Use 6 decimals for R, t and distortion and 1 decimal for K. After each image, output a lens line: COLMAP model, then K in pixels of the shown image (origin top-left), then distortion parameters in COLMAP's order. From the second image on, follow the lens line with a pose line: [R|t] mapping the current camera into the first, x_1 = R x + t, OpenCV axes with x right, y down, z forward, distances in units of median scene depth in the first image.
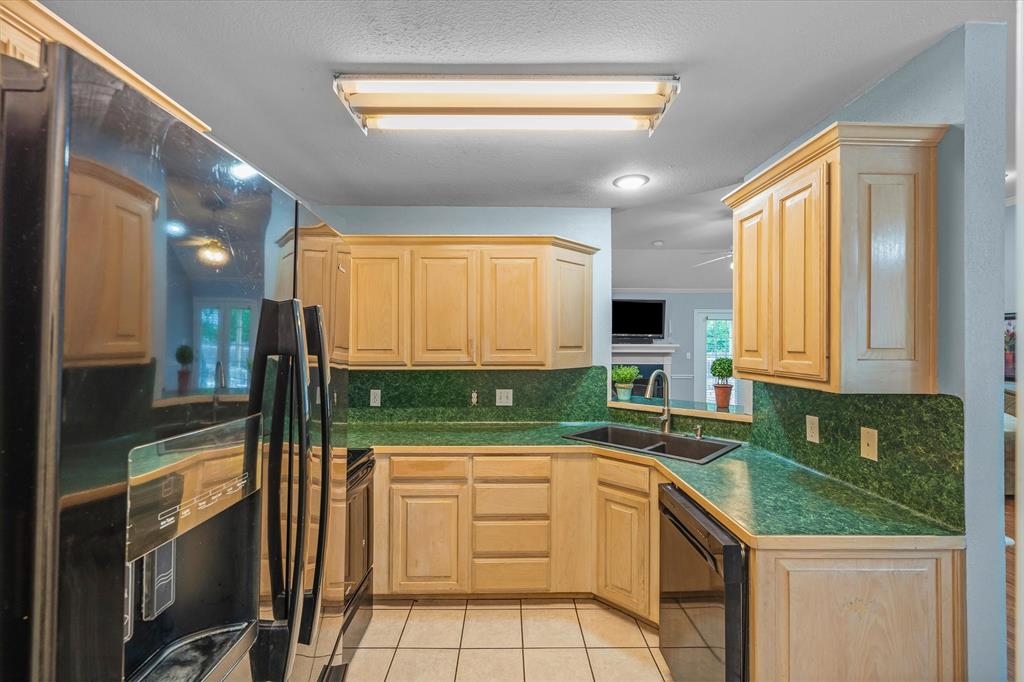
lens RADIAL K [[439.1, 0, 512.0], [0, 439.1, 341.0], [0, 0, 1]] dist [-0.001114, -0.000002]
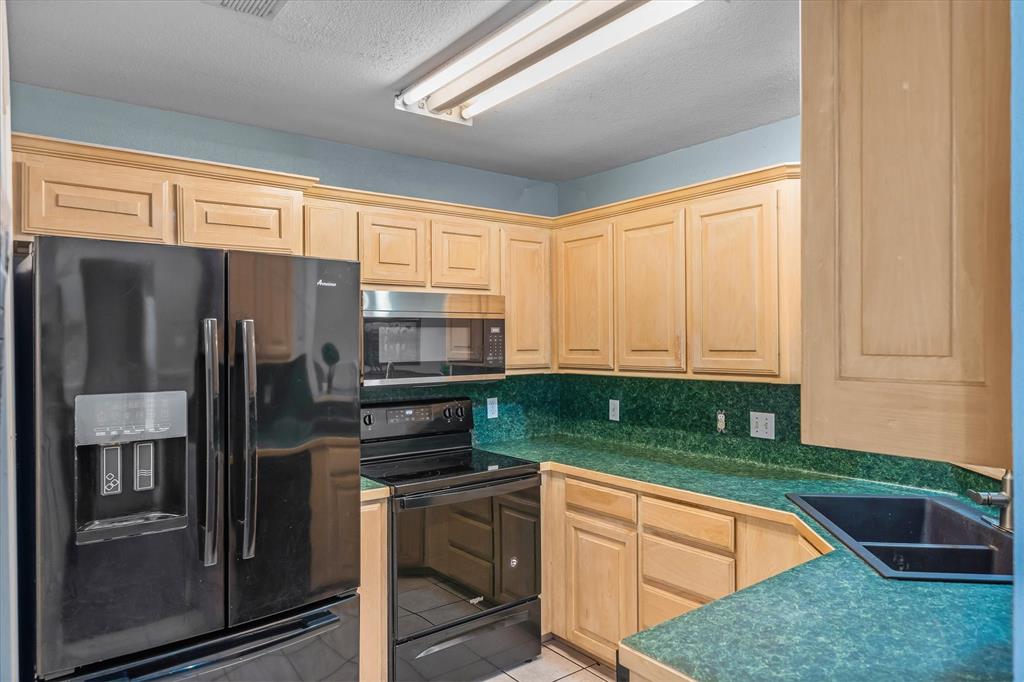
lens RADIAL K [[672.9, 0, 512.0], [0, 672.9, 341.0], [0, 0, 1]] dist [-0.004213, -0.000043]
pose [[0.581651, -0.006489, -0.813412, 0.627896], [0.013448, 0.999908, 0.001641, -0.000527], [0.813327, -0.011893, 0.581685, 0.151707]]
